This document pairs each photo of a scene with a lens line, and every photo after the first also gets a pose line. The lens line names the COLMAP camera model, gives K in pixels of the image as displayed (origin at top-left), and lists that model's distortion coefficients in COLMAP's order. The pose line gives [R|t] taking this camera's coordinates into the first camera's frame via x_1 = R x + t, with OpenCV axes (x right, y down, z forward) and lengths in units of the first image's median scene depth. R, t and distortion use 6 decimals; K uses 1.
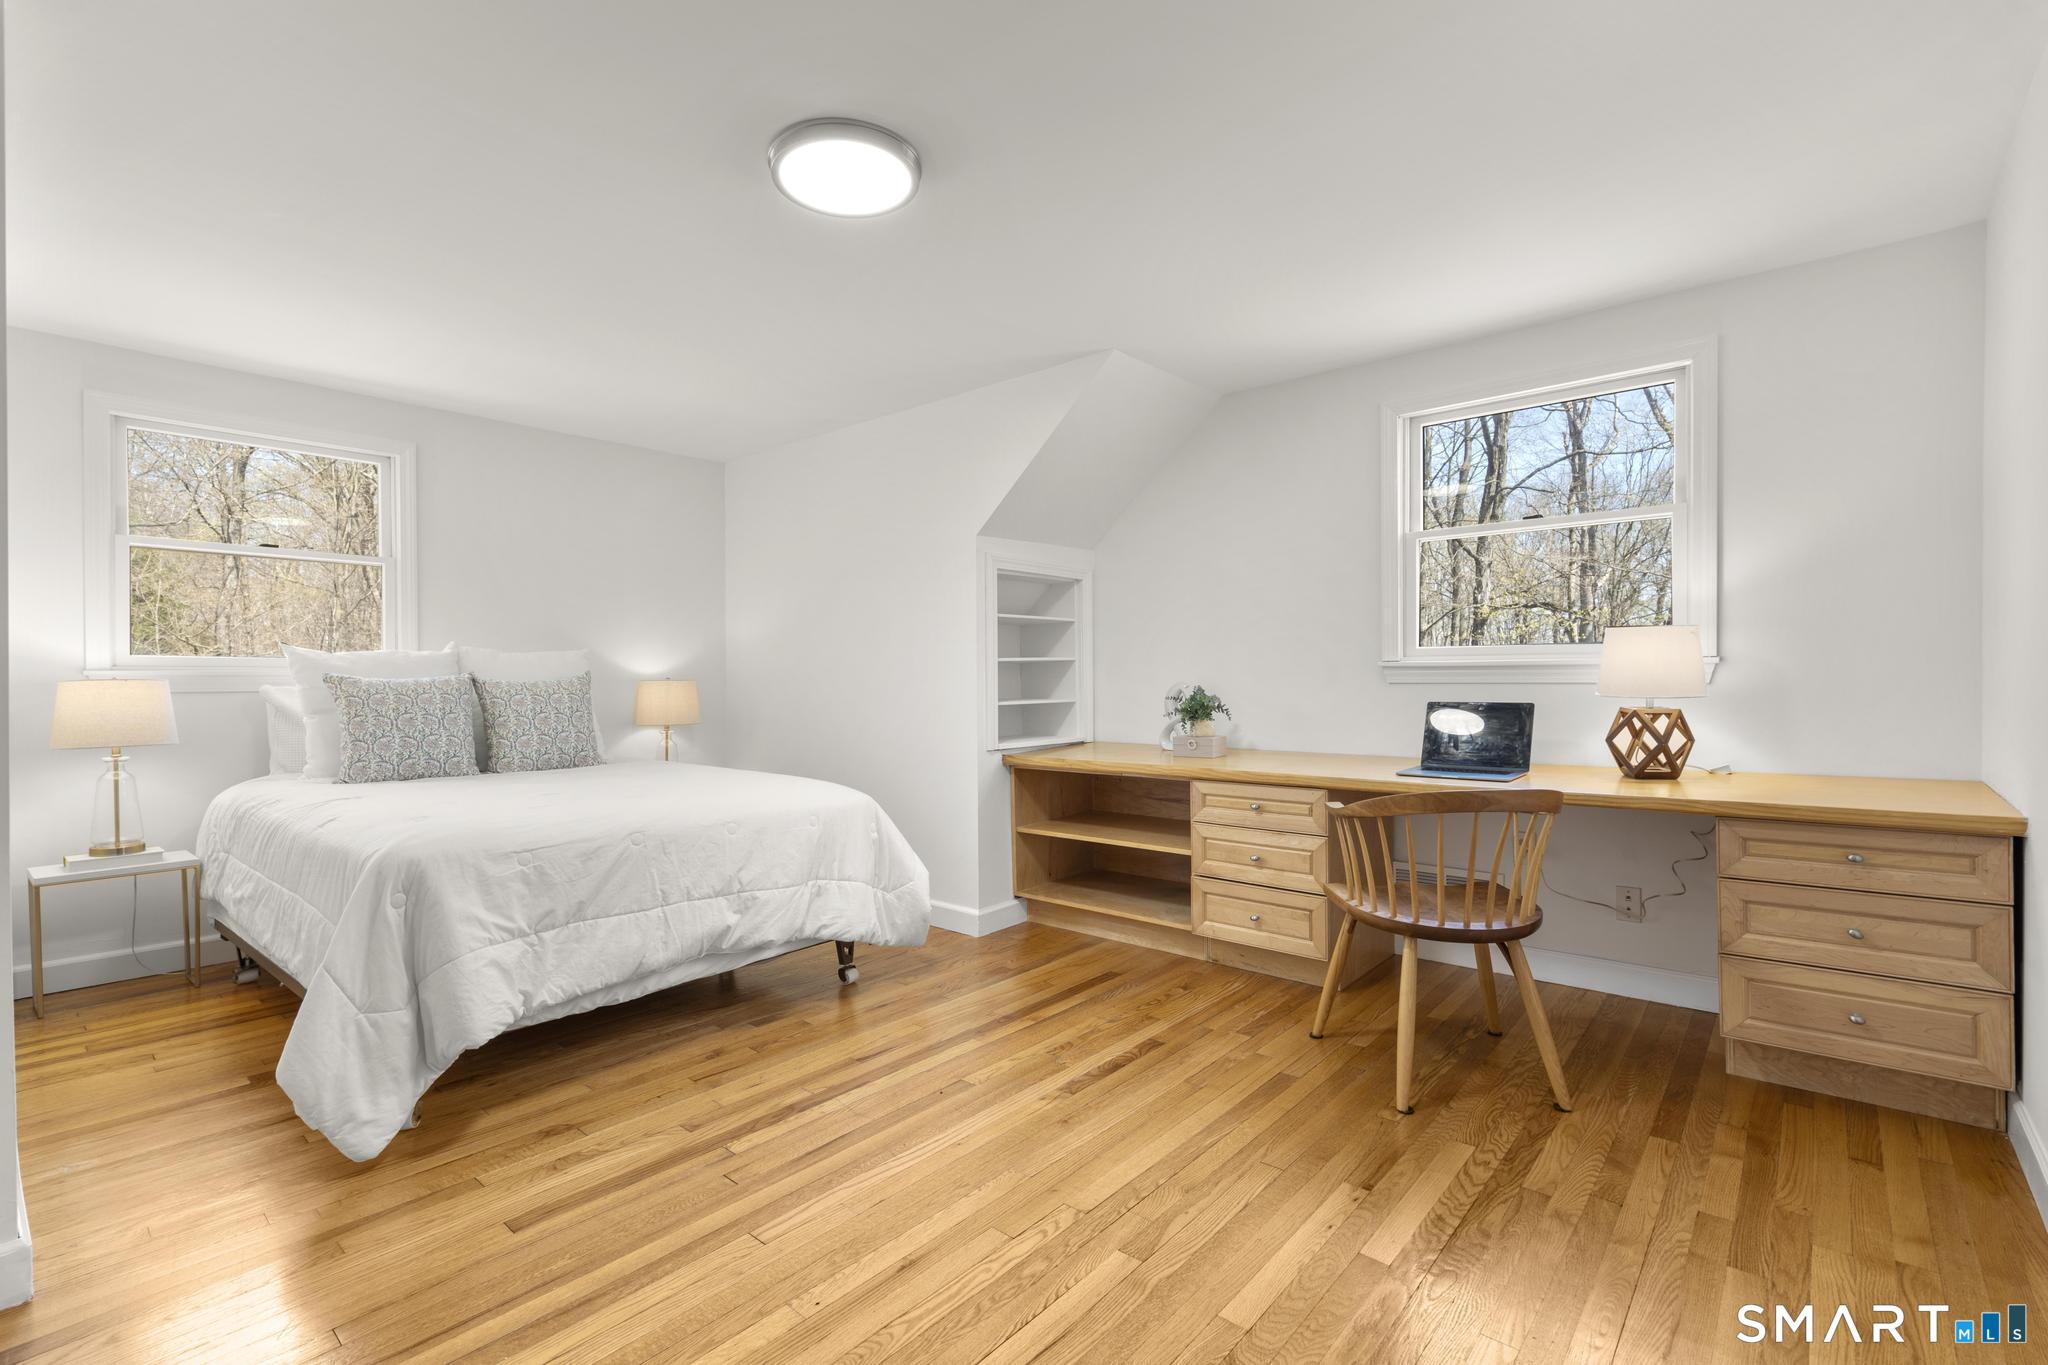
lens RADIAL K [[919.7, 0, 1018.4], [0, 919.7, 689.4], [0, 0, 1]] dist [0.002645, 0.000796]
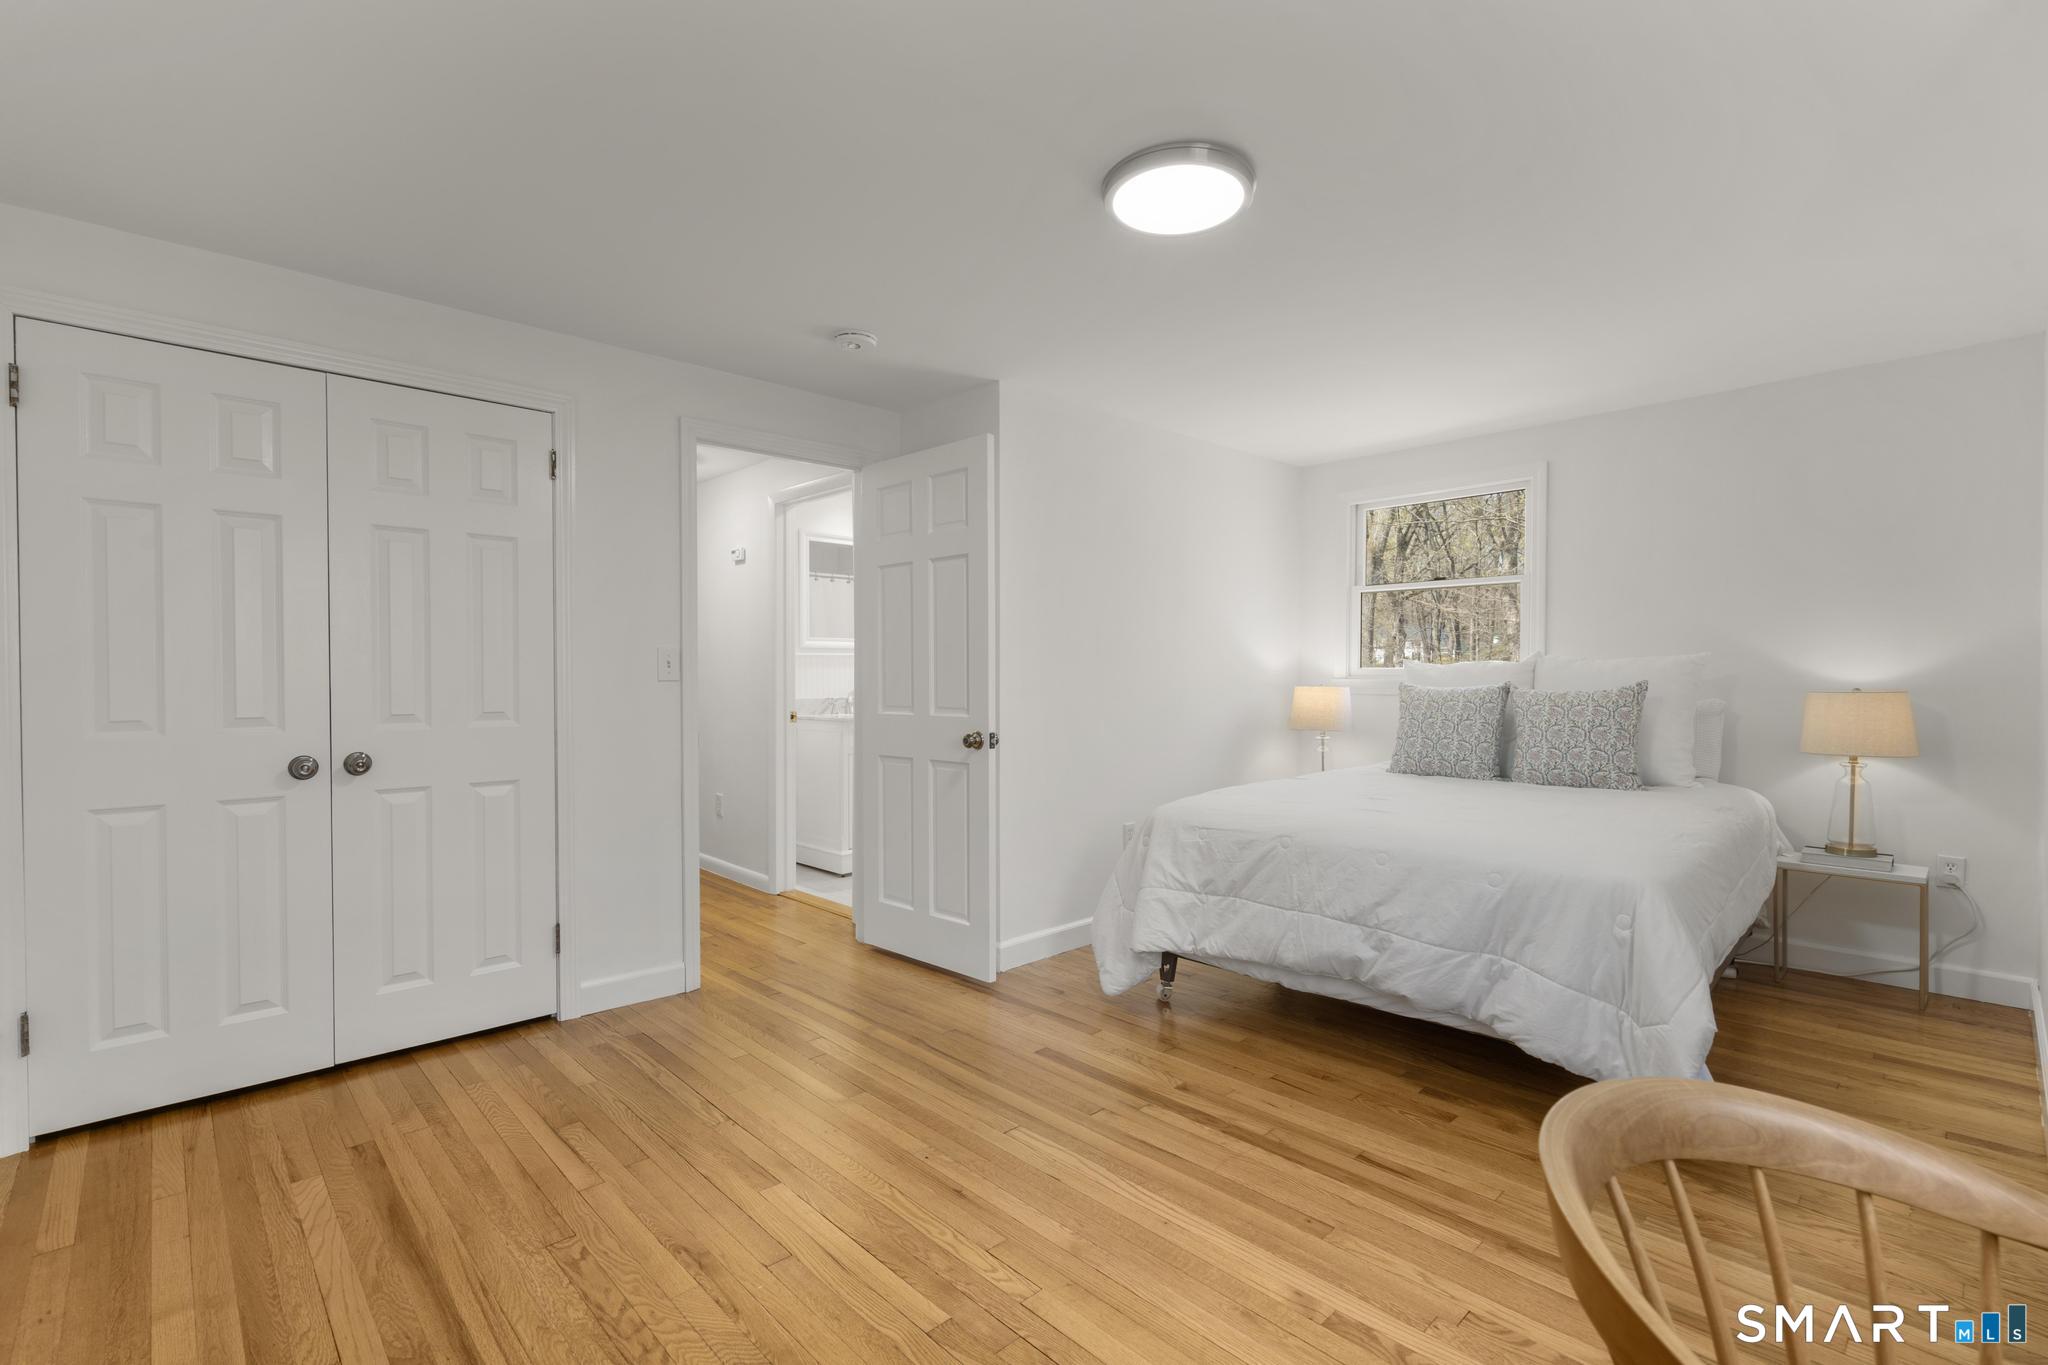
lens RADIAL K [[919.7, 0, 1018.4], [0, 919.7, 689.4], [0, 0, 1]] dist [0.002645, 0.000796]
pose [[-0.098873, 0.006484, -0.995079, 0.733907], [-0.011996, 0.999898, 0.007707, -0.023991], [0.995028, 0.012699, -0.098786, 0.826780]]
